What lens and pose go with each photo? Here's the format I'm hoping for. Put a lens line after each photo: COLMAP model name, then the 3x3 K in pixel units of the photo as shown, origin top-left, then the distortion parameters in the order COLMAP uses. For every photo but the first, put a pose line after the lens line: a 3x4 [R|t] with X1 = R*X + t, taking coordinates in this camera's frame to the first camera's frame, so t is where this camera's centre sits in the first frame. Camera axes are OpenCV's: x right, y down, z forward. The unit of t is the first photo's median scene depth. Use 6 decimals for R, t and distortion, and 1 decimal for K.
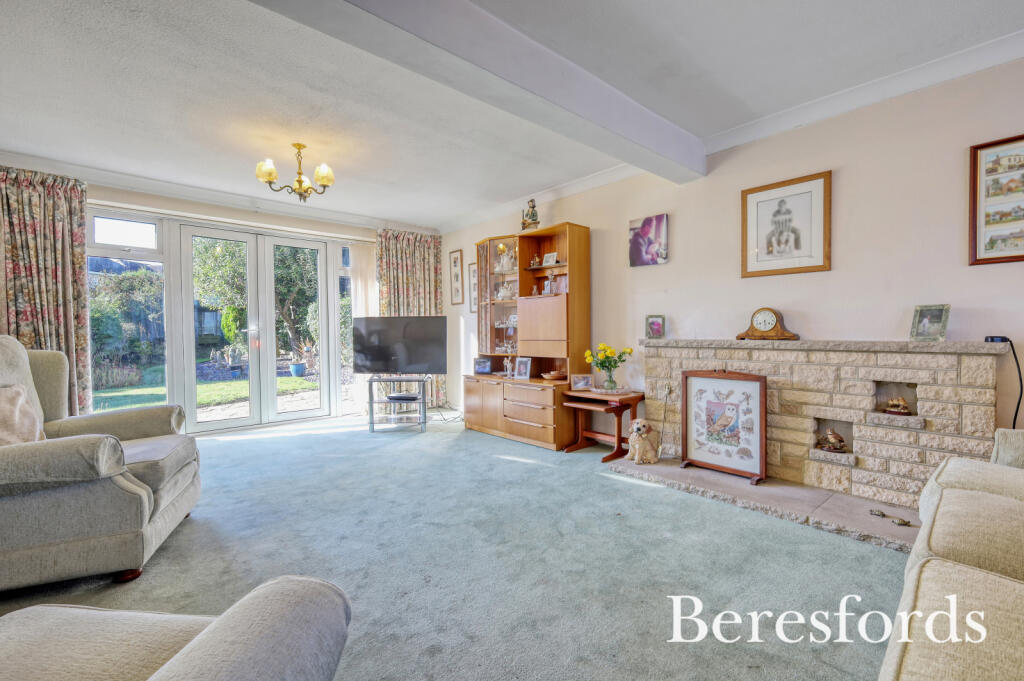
lens RADIAL K [[458.2, 0, 508.8], [0, 458.2, 337.1], [0, 0, 1]] dist [-0.001206, -0.000094]
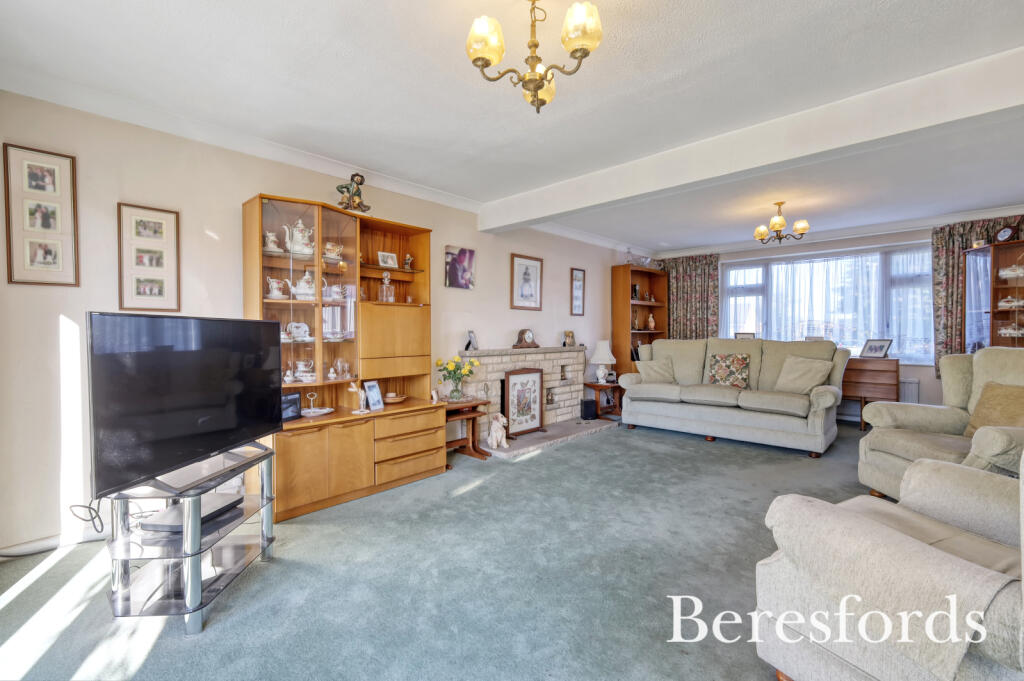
lens RADIAL K [[438.4, 0, 508.8], [0, 438.4, 343.8], [0, 0, 1]] dist [-0.002849, -0.000139]
pose [[-0.092016, -0.000068, 0.995758, -0.981603], [0.029953, 0.999547, 0.002836, -0.015210], [-0.995307, 0.030087, -0.091973, 1.158725]]
